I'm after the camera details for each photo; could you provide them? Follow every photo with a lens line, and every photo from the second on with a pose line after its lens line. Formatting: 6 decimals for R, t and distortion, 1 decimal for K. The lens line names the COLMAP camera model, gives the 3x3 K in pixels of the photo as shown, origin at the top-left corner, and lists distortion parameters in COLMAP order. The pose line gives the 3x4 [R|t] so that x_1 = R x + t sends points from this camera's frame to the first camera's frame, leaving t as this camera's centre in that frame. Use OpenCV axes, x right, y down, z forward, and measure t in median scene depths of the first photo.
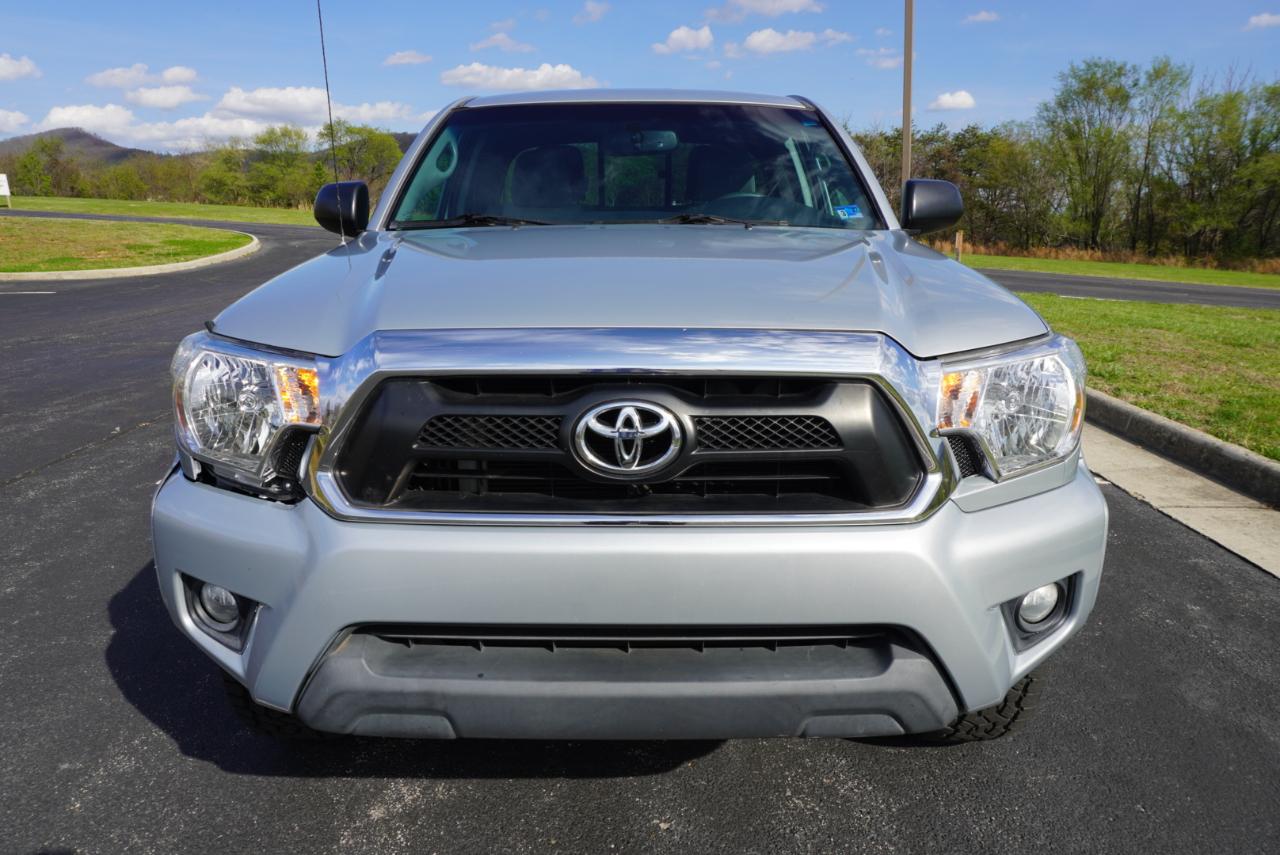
lens RADIAL K [[851.6, 0, 636.3], [0, 851.6, 421.5], [0, 0, 1]] dist [-0.041421, 0.025968]
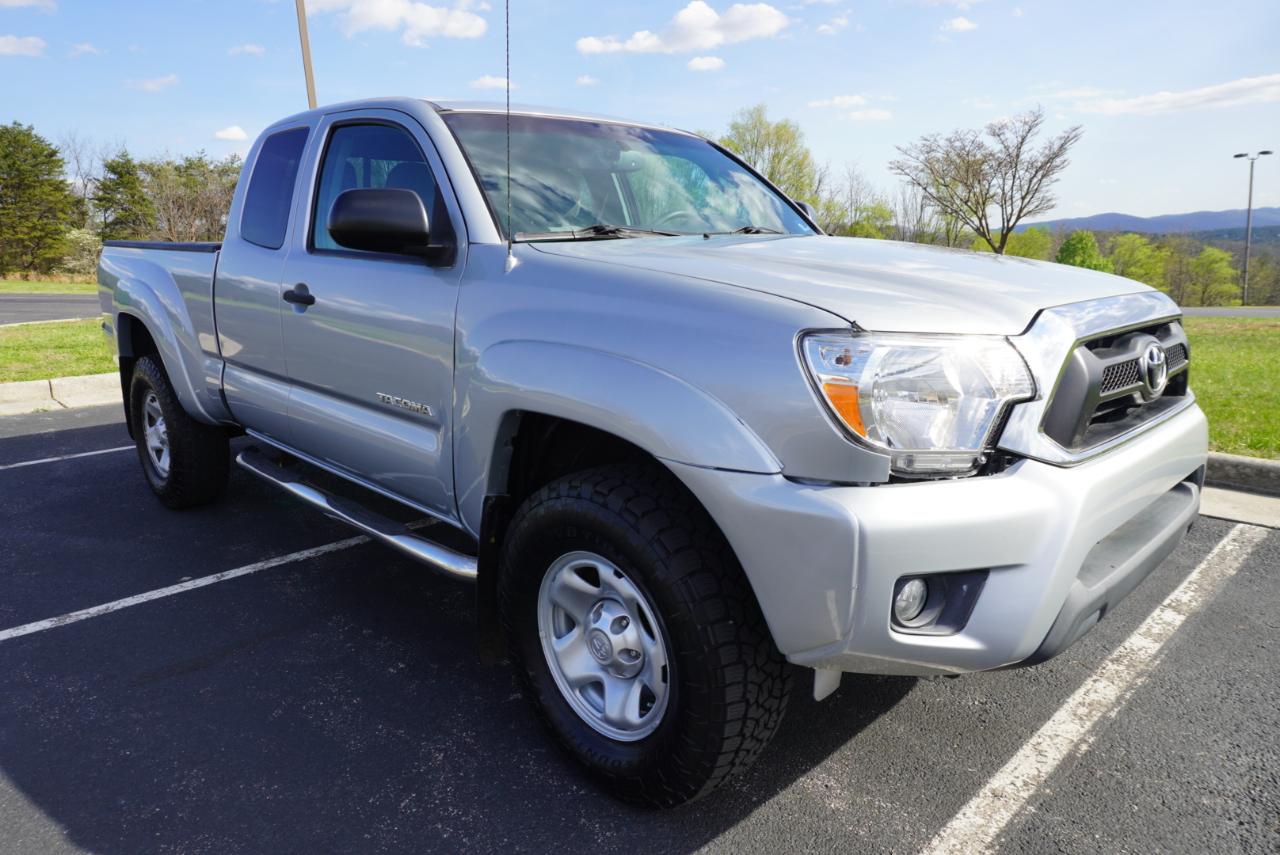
lens RADIAL K [[851.6, 0, 637.4], [0, 851.6, 430.2], [0, 0, 1]] dist [-0.041421, 0.025968]
pose [[0.709469, -0.156857, 0.687059, -0.856737], [0.175491, 0.983527, 0.043327, -0.049761], [-0.682537, 0.089833, 0.725309, 0.300029]]
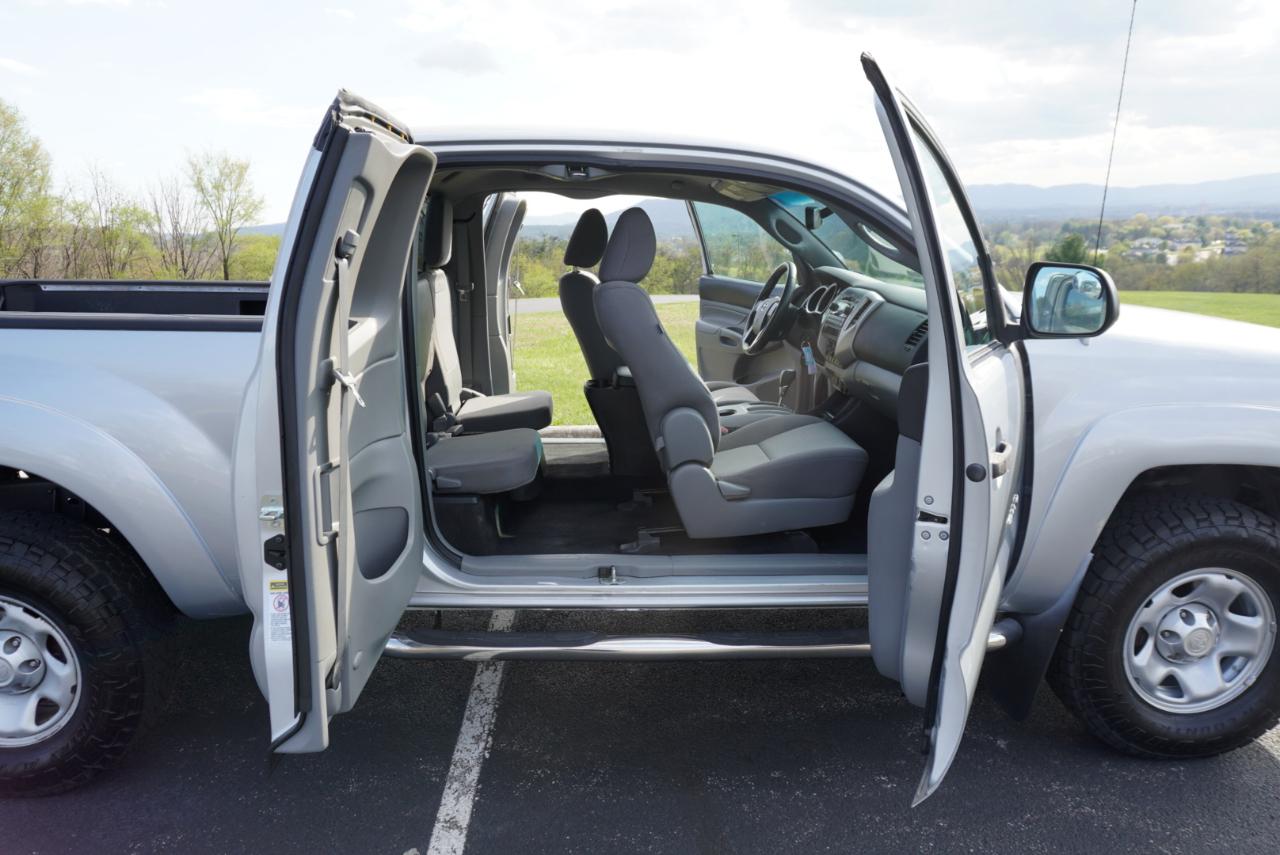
lens RADIAL K [[851.6, 0, 641.0], [0, 851.6, 422.6], [0, 0, 1]] dist [-0.041421, 0.025968]
pose [[-0.049870, -0.206934, 0.977083, -1.226520], [0.237715, 0.947727, 0.212850, -0.418919], [-0.970054, 0.242882, 0.001928, 1.466831]]
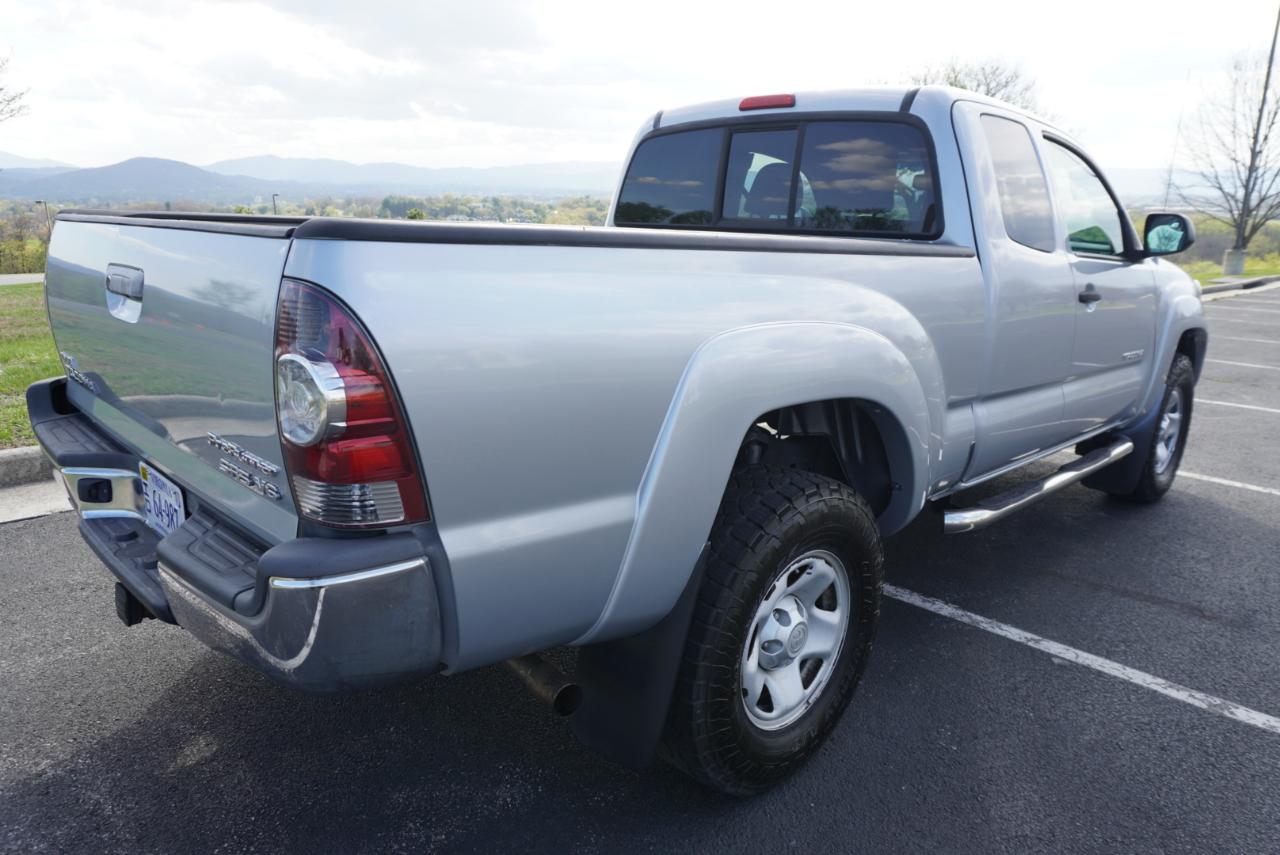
lens RADIAL K [[851.6, 0, 640.6], [0, 851.6, 413.8], [0, 0, 1]] dist [-0.041421, 0.025968]
pose [[-0.710663, -0.170232, 0.682627, -0.788231], [0.142263, 0.915468, 0.376404, -0.670453], [-0.688999, 0.364609, -0.626371, 2.743099]]
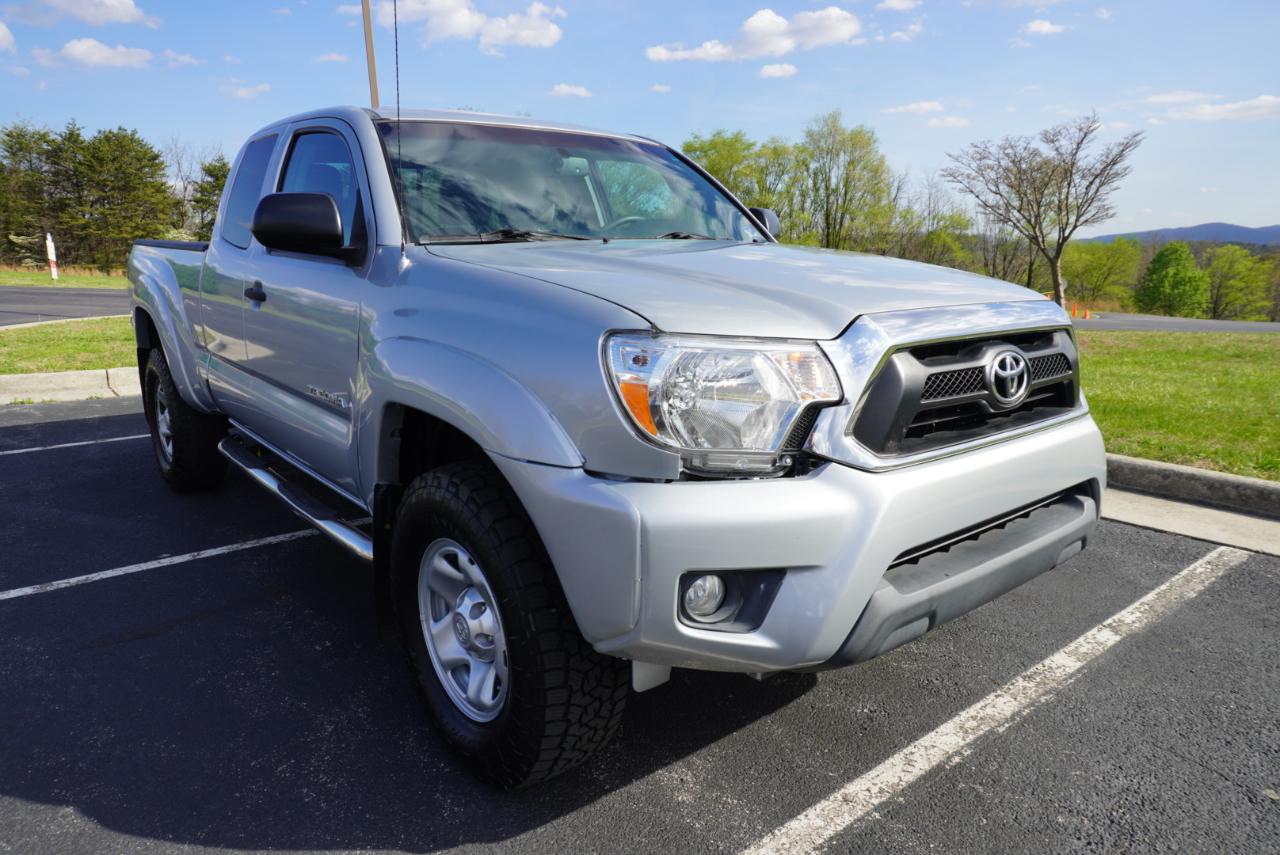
lens RADIAL K [[851.6, 0, 635.5], [0, 851.6, 426.8], [0, 0, 1]] dist [-0.041421, 0.025968]
pose [[0.770575, -0.128379, 0.624286, -0.731297], [0.148746, 0.988679, 0.019711, -0.011202], [-0.619749, 0.077672, 0.780947, 0.148991]]
